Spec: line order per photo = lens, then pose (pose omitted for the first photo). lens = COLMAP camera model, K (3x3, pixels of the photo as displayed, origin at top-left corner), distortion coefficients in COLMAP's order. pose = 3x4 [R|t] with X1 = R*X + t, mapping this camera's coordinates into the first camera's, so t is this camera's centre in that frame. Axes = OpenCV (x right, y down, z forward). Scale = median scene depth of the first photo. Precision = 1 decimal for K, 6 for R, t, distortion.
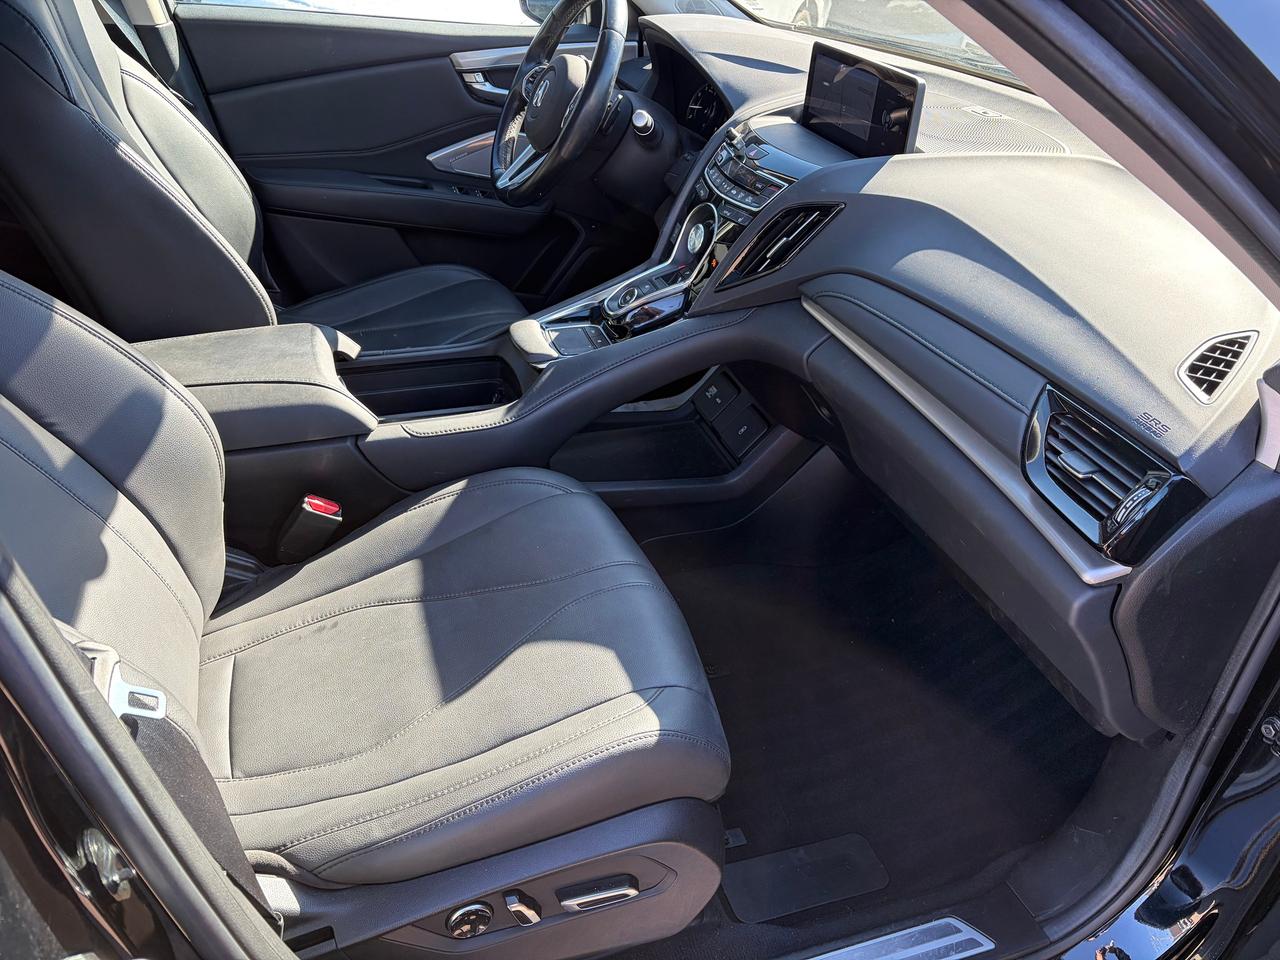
lens RADIAL K [[958.4, 0, 644.3], [0, 958.4, 497.1], [0, 0, 1]] dist [0.014861, -0.007602]
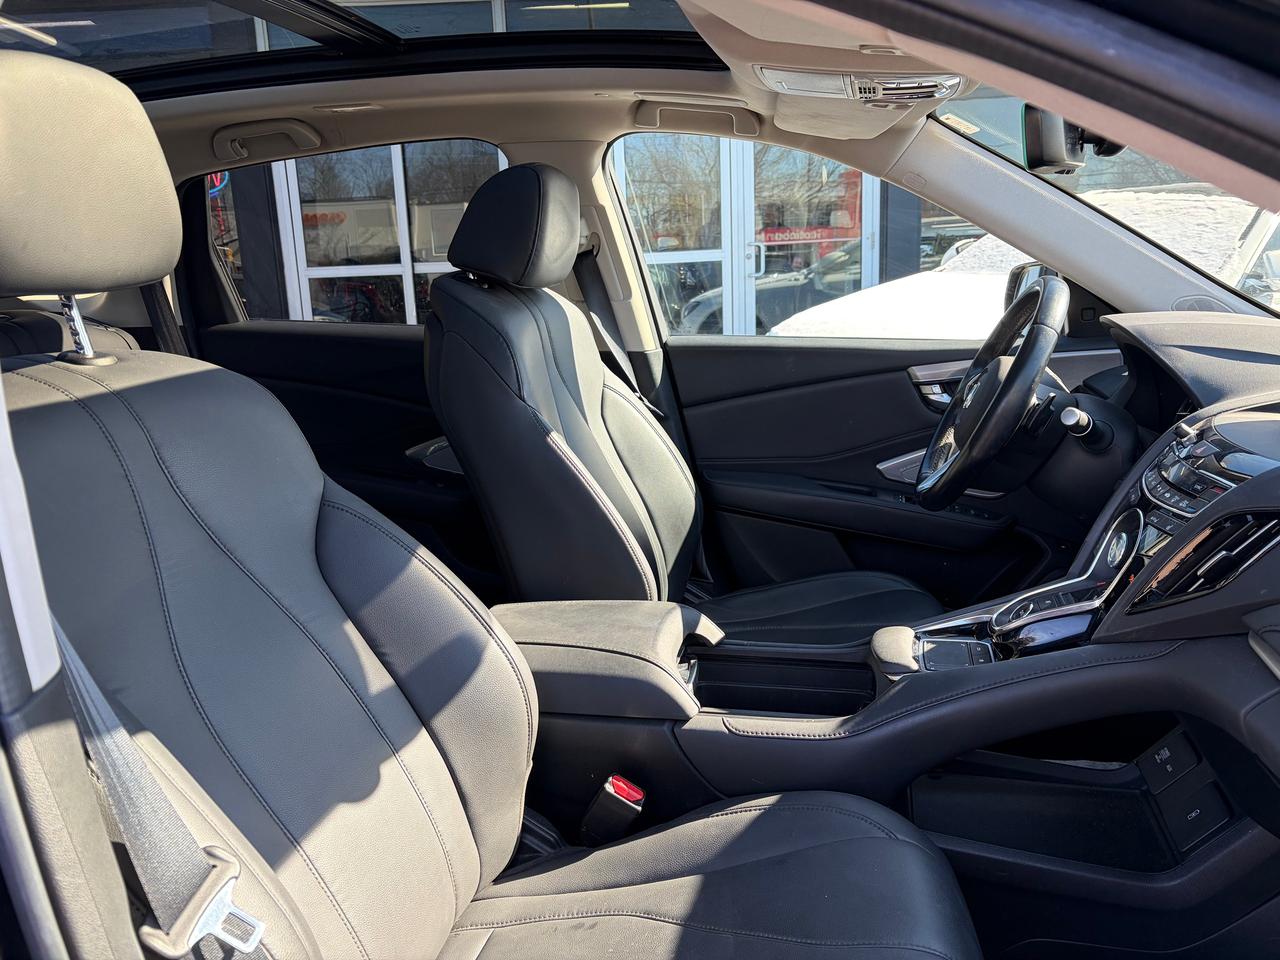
lens RADIAL K [[958.4, 0, 644.3], [0, 958.4, 497.1], [0, 0, 1]] dist [0.014861, -0.007602]
pose [[0.834090, 0.037696, -0.550340, 0.167599], [-0.219458, 0.937988, -0.268360, -0.010223], [0.506096, 0.344613, 0.790638, 0.158335]]
